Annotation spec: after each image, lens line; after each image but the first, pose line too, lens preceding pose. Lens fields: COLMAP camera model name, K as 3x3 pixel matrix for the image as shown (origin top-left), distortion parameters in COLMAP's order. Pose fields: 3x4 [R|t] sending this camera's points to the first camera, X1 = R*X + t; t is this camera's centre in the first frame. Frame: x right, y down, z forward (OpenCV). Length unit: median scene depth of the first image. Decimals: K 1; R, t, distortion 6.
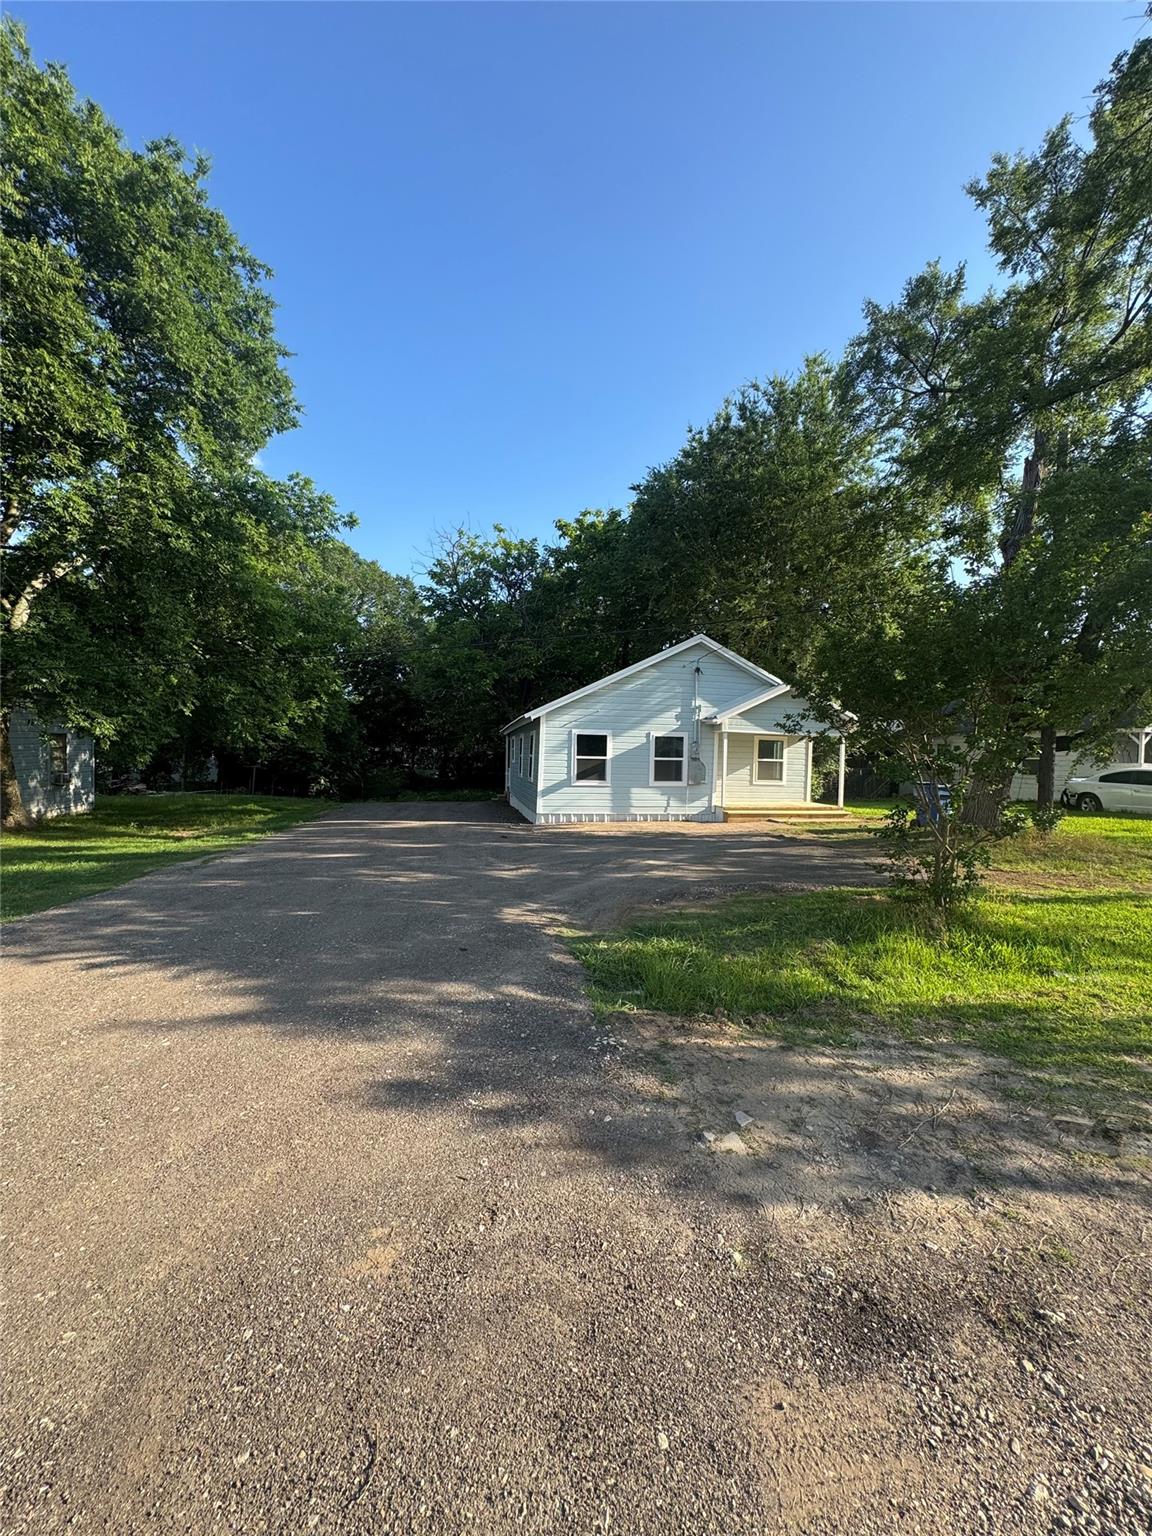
lens RADIAL K [[612.6, 0, 576.3], [0, 612.6, 768.2], [0, 0, 1]] dist [-0.000414, -0.000011]
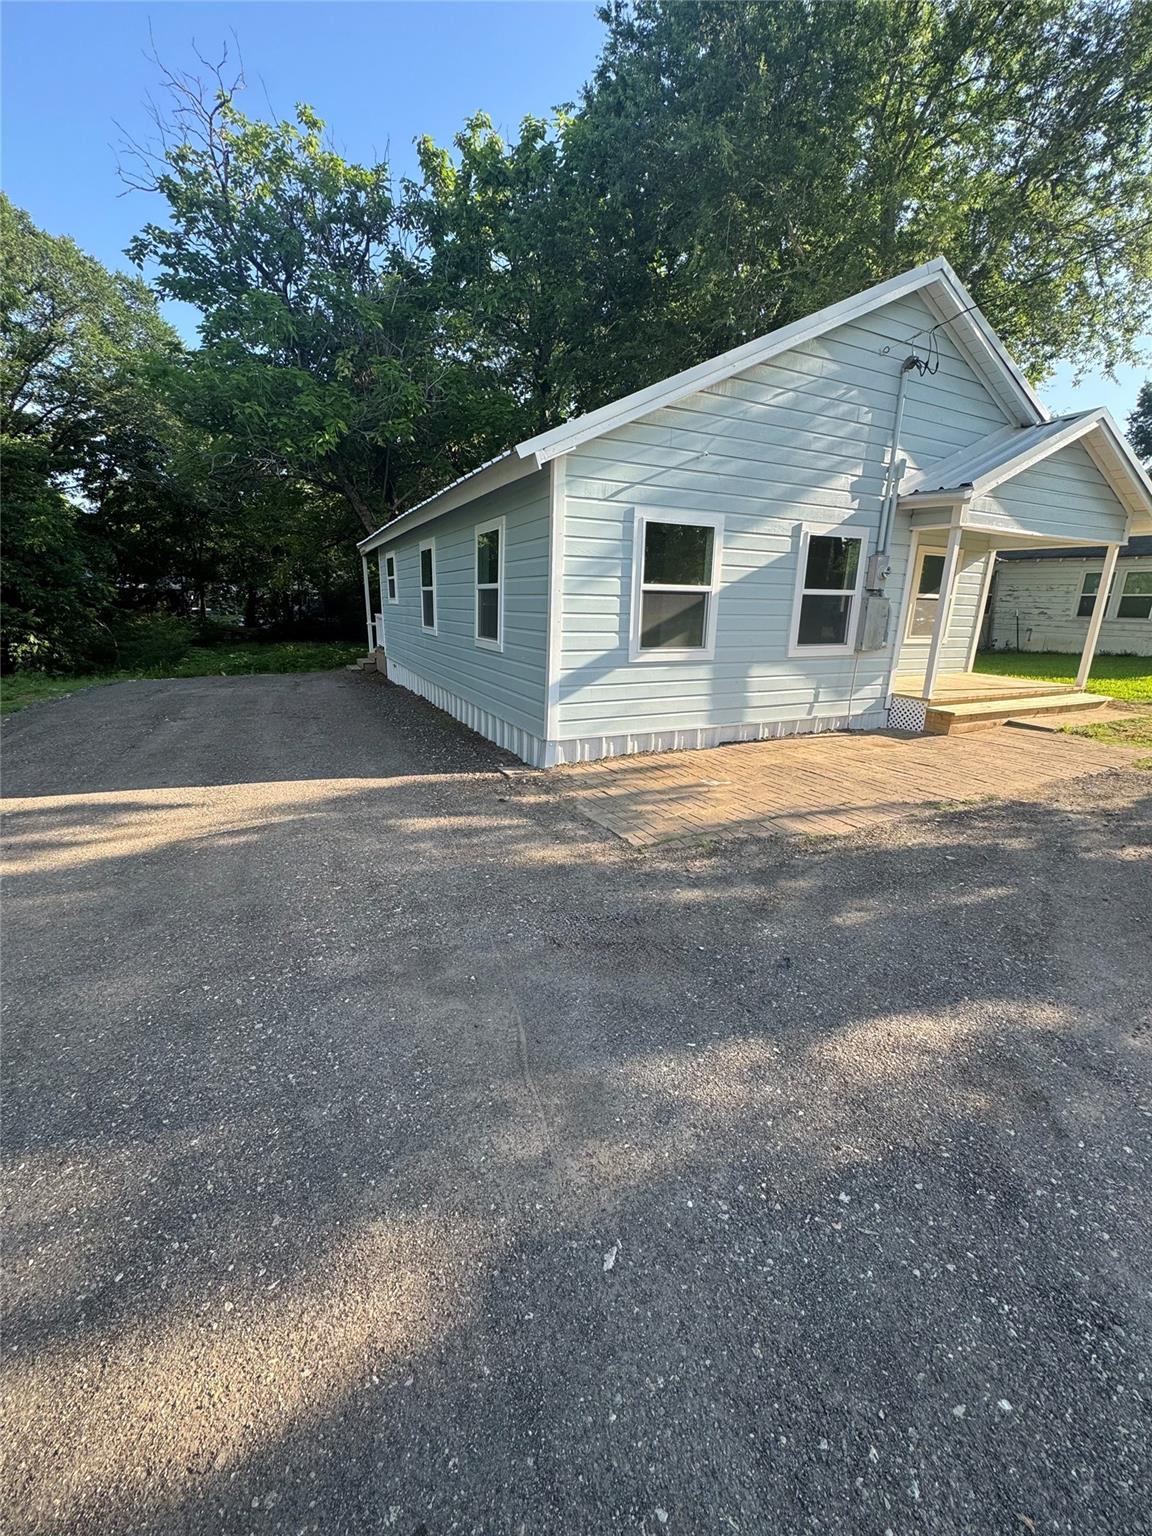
lens RADIAL K [[612.6, 0, 576.0], [0, 612.6, 768.1], [0, 0, 1]] dist [-0.000414, -0.000011]
pose [[0.965324, -0.072161, 0.250885, -0.138820], [0.007404, 0.968219, 0.249995, -0.004513], [-0.260951, -0.239469, 0.935179, 0.618105]]
